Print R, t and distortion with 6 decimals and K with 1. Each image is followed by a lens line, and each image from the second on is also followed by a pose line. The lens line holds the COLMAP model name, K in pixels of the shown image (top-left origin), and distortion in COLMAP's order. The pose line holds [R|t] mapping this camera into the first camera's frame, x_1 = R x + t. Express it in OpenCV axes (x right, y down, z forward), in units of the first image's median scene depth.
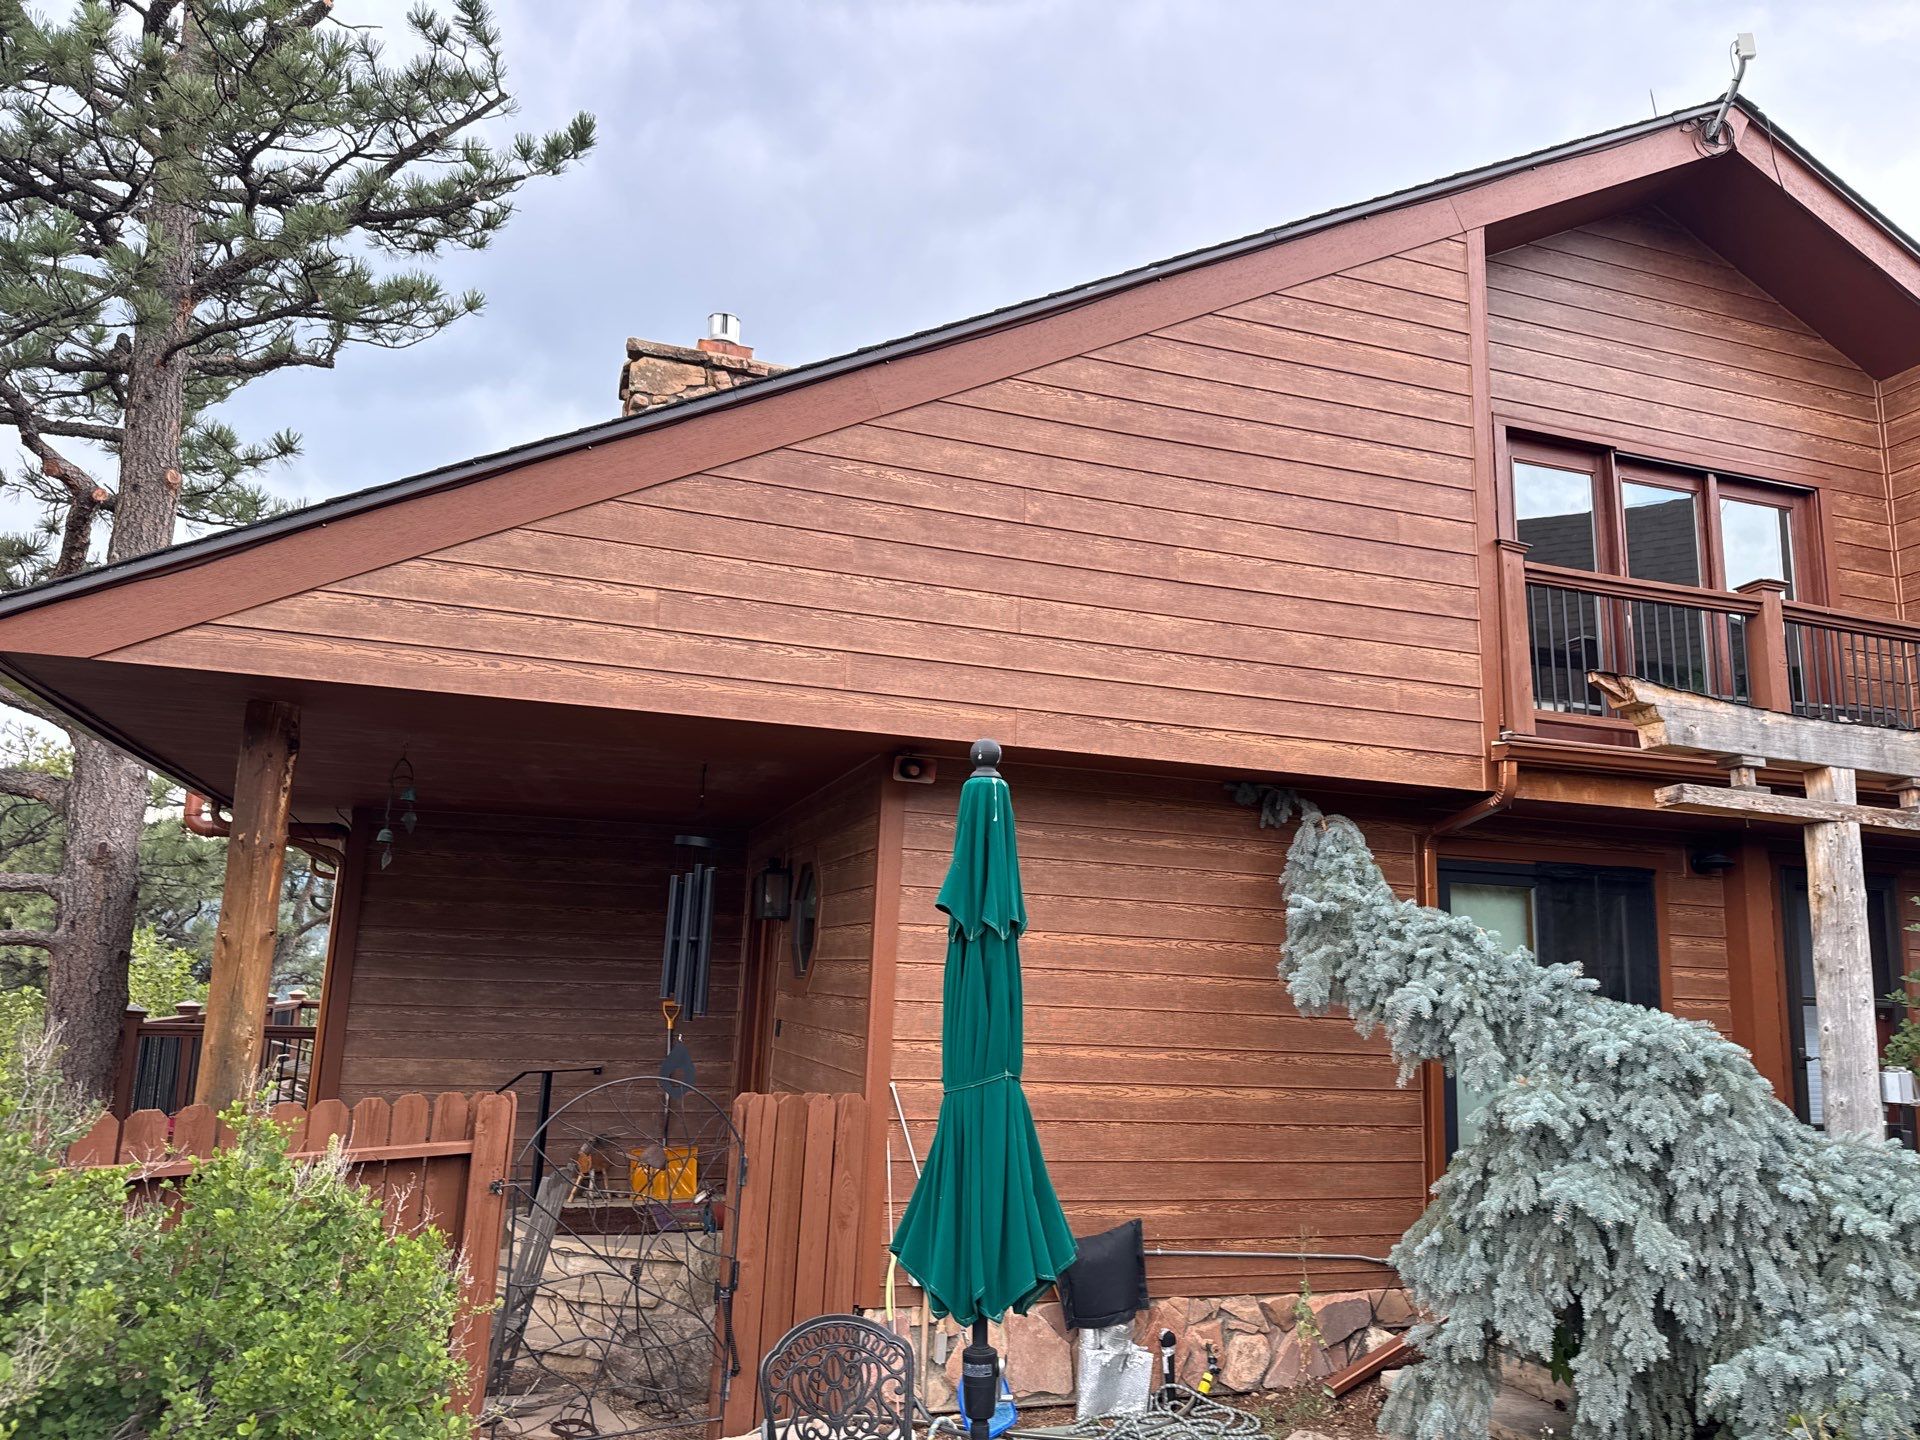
lens RADIAL K [[1334.5, 0, 975.9], [0, 1334.5, 716.8], [0, 0, 1]] dist [0.064798, -0.088253]
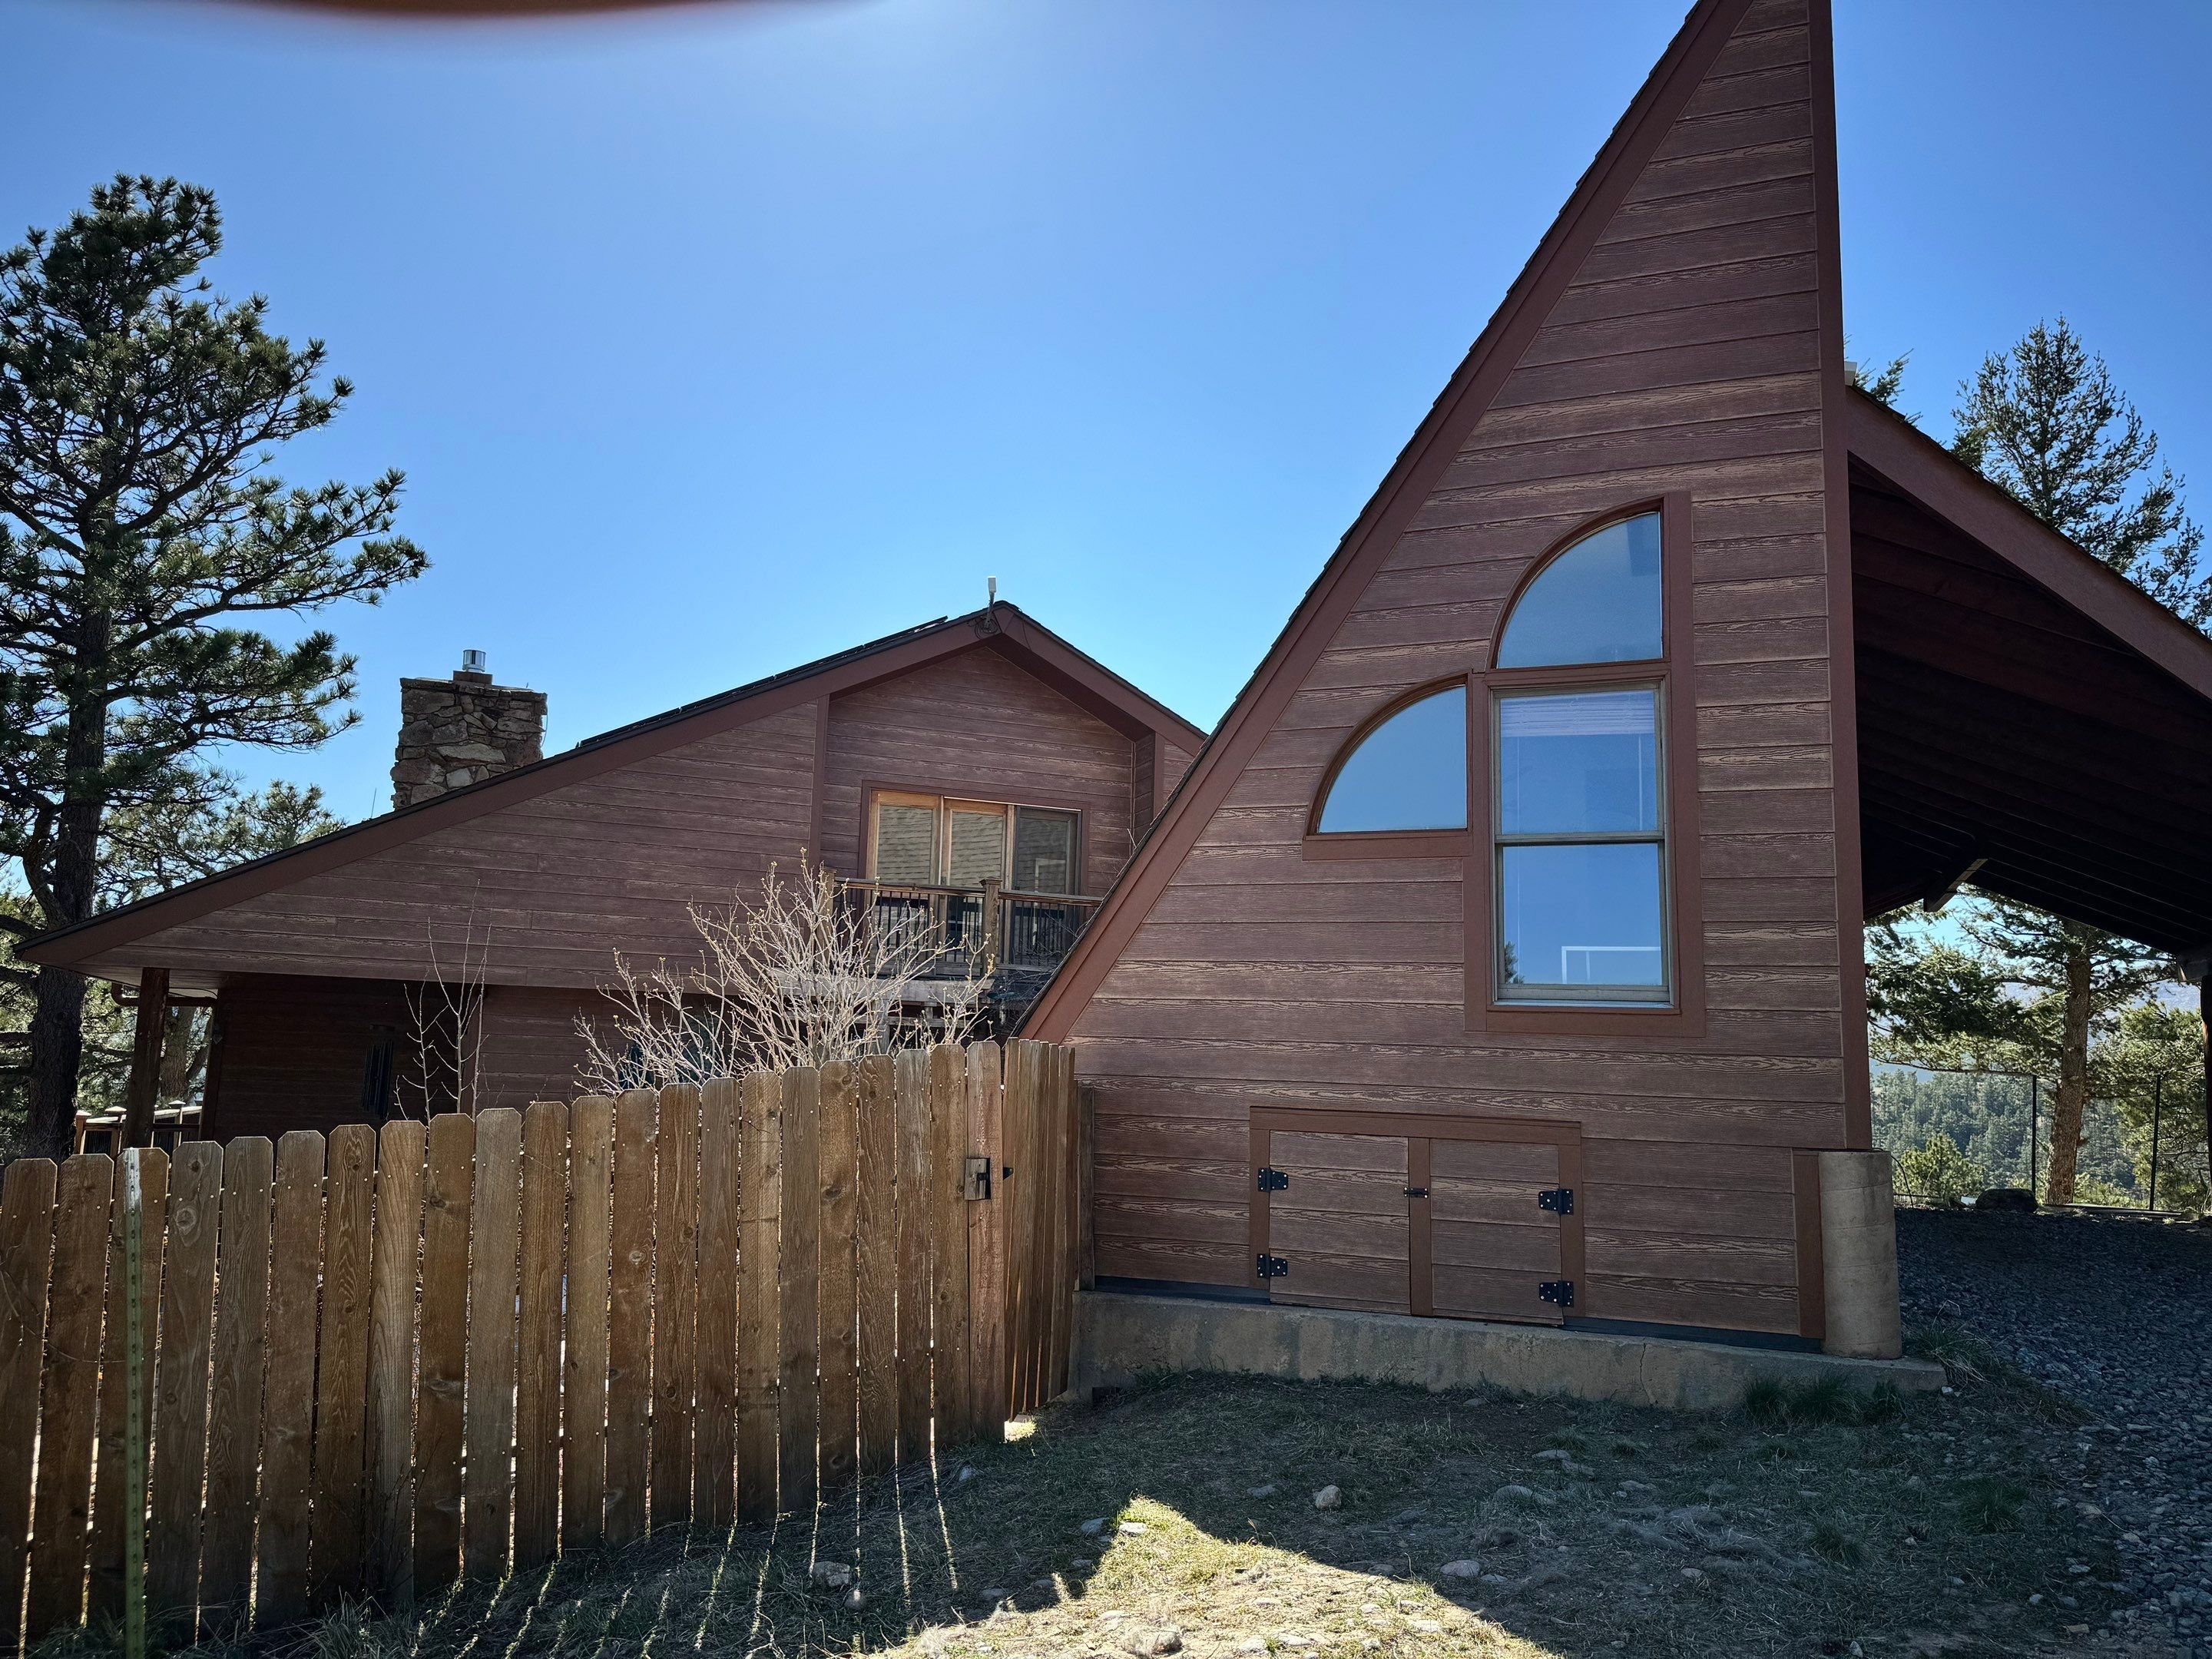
lens RADIAL K [[1537.4, 0, 1105.4], [0, 1537.4, 843.4], [0, 0, 1]] dist [0.064798, -0.088253]
pose [[0.998702, 0.003867, 0.050791, 0.547347], [-0.005772, 0.999284, 0.037401, -0.197942], [-0.050610, -0.037645, 0.998009, -0.978329]]
